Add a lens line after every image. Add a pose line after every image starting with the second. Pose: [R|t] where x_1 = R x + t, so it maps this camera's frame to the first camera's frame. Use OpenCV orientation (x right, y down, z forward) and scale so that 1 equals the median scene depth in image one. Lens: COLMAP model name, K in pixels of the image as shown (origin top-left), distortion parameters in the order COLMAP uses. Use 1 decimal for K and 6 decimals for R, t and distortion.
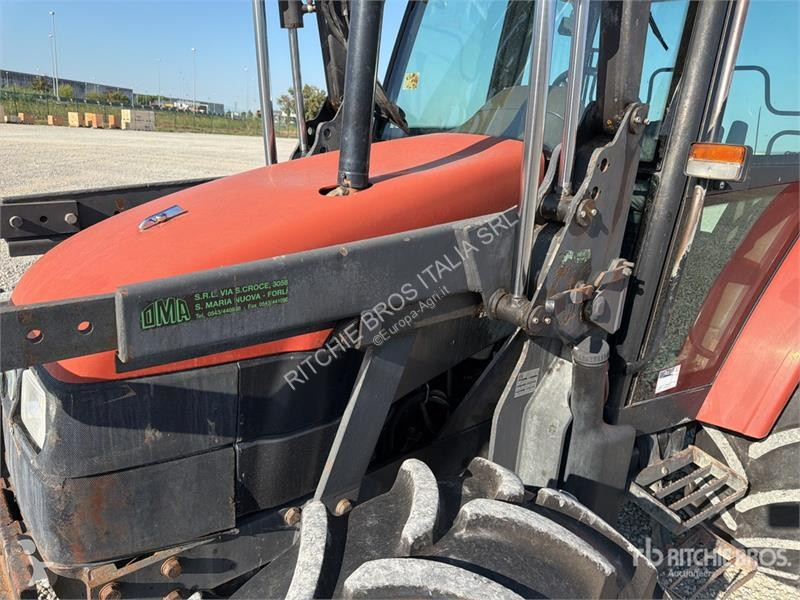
lens RADIAL K [[573.8, 0, 400.1], [0, 573.8, 299.7], [0, 0, 1]] dist [0.036044, -0.051481]
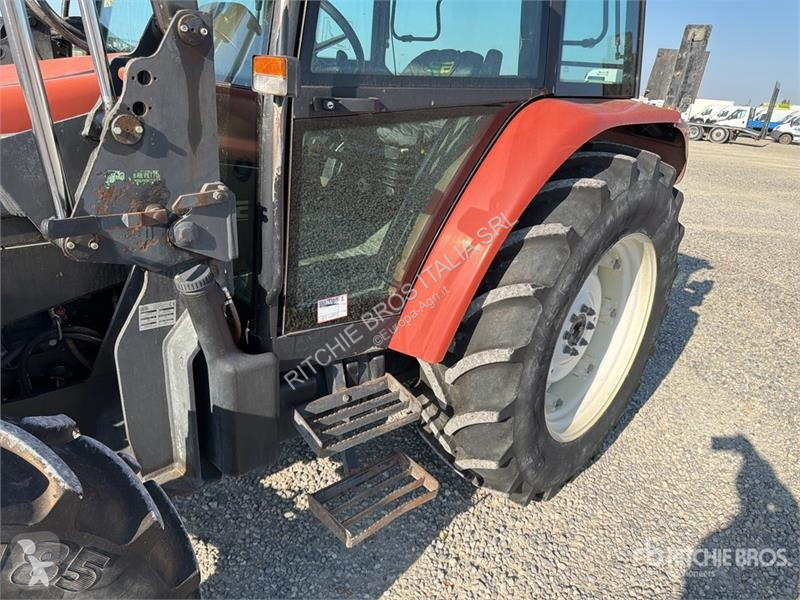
lens RADIAL K [[573.8, 0, 407.8], [0, 573.8, 303.3], [0, 0, 1]] dist [0.036044, -0.051481]
pose [[0.995544, -0.025282, 0.090845, 0.592416], [0.016490, 0.995219, 0.096264, 0.041047], [-0.092844, -0.094337, 0.991202, 0.000919]]
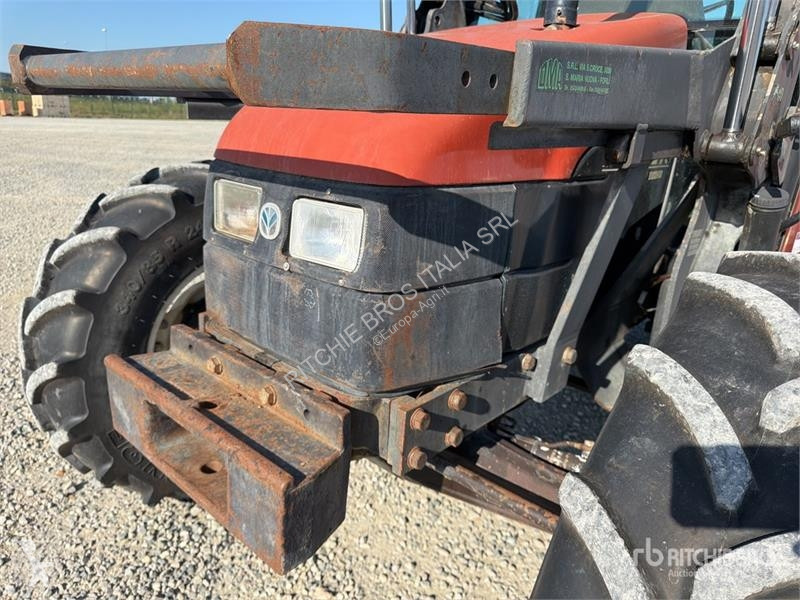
lens RADIAL K [[573.8, 0, 399.2], [0, 573.8, 305.6], [0, 0, 1]] dist [0.036044, -0.051481]
pose [[0.992600, -0.062289, 0.104234, -0.432503], [0.058263, 0.997449, 0.041237, 0.192894], [-0.106537, -0.034859, 0.993698, 0.039661]]
